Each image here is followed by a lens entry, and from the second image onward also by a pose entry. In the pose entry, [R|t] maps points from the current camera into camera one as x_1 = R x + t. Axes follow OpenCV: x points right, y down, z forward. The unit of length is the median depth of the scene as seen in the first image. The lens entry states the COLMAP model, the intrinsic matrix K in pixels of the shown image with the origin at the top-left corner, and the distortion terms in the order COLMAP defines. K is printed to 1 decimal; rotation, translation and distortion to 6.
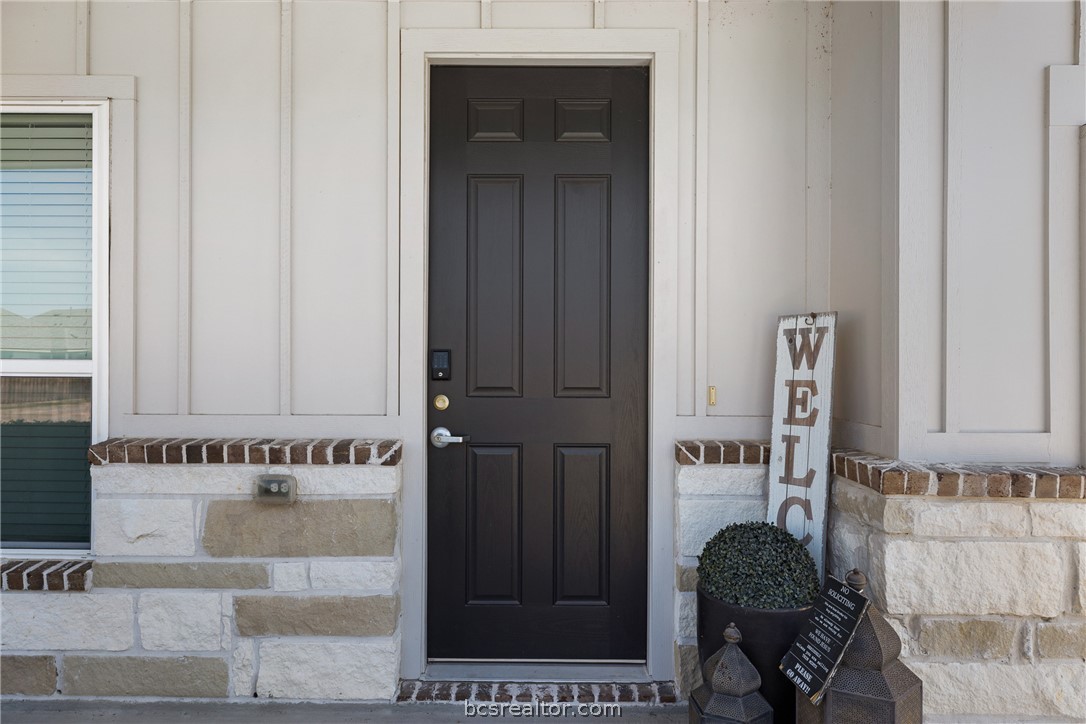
lens RADIAL K [[661.6, 0, 543.0], [0, 661.6, 362.0], [0, 0, 1]] dist [-0.003759, -0.000673]
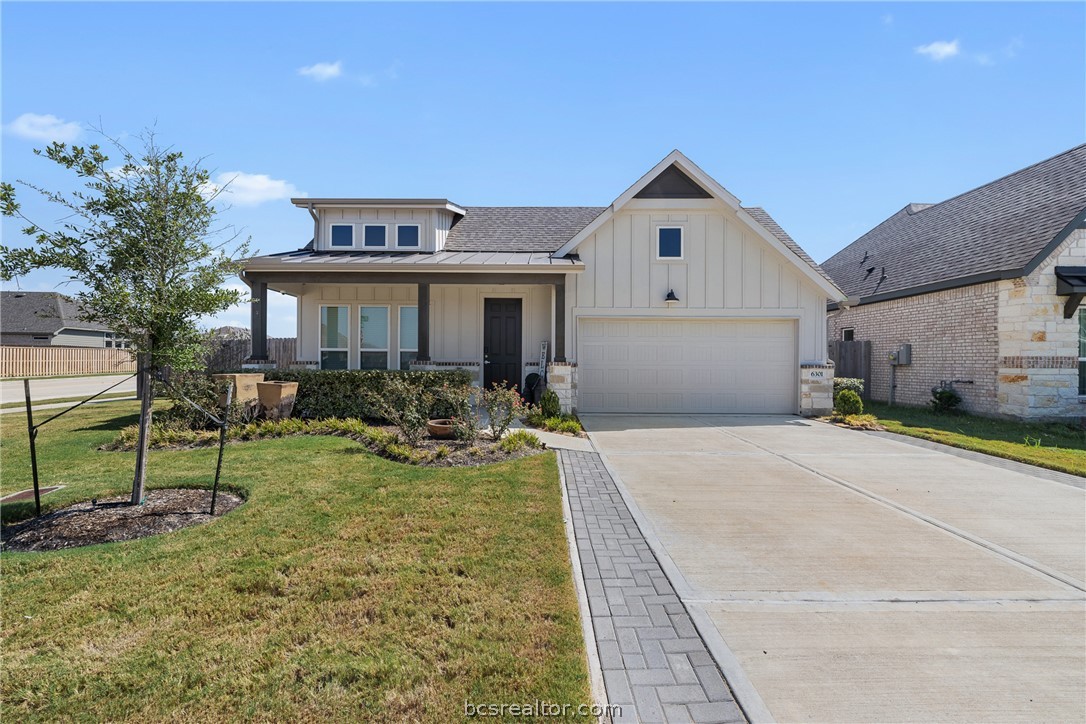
lens RADIAL K [[454.3, 0, 543.0], [0, 454.3, 362.0], [0, 0, 1]] dist [-0.001100, -0.000062]
pose [[0.999937, 0.001386, 0.011178, 0.321416], [-0.001439, 0.999988, 0.004744, 0.097058], [-0.011171, -0.004760, 0.999926, -3.202439]]
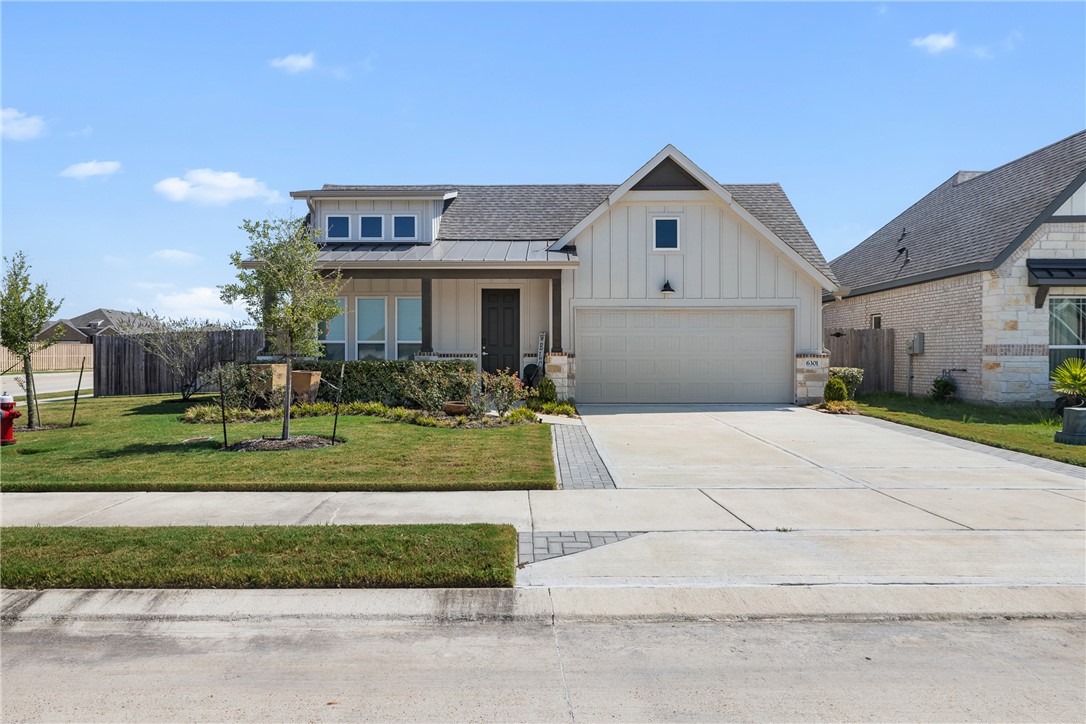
lens RADIAL K [[677.4, 0, 543.0], [0, 677.4, 362.0], [0, 0, 1]] dist [-0.001313, -0.000499]
pose [[0.999965, -0.004577, 0.006987, 0.340399], [0.004496, 0.999924, 0.011487, 0.128105], [-0.007039, -0.011455, 0.999910, -5.239809]]
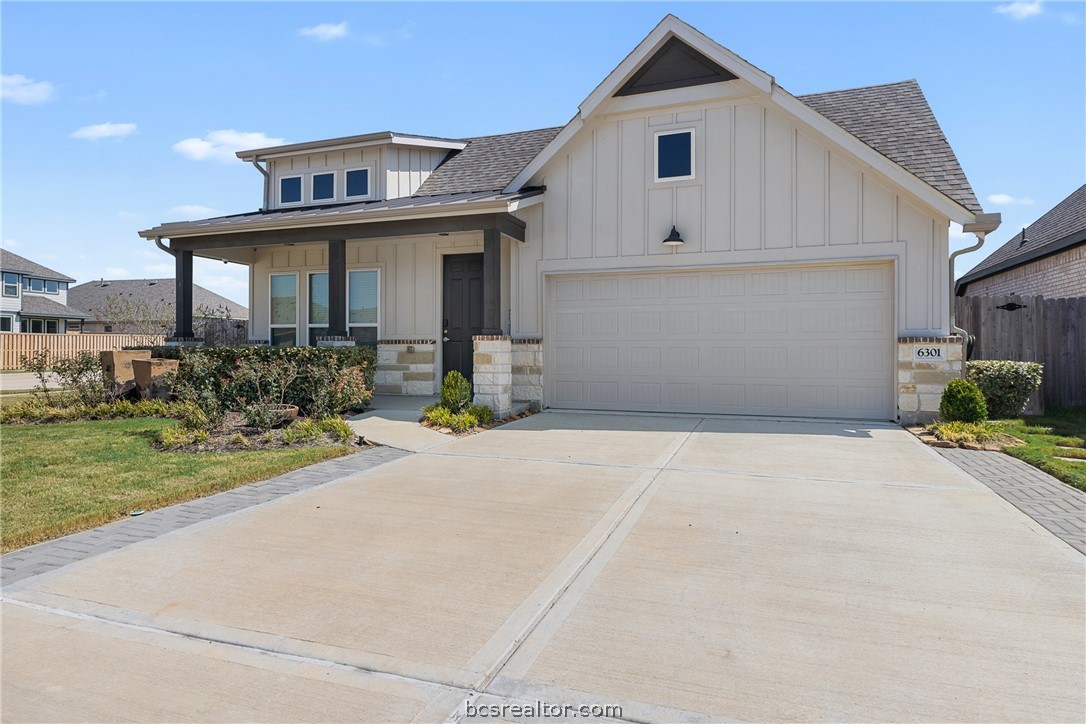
lens RADIAL K [[629.8, 0, 545.1], [0, 629.8, 347.9], [0, 0, 1]] dist [0.004420, 0.000715]
pose [[0.943563, -0.004249, -0.331165, 1.992383], [0.003211, 0.999988, -0.003680, 0.199860], [0.331177, 0.002409, 0.943566, -2.929027]]
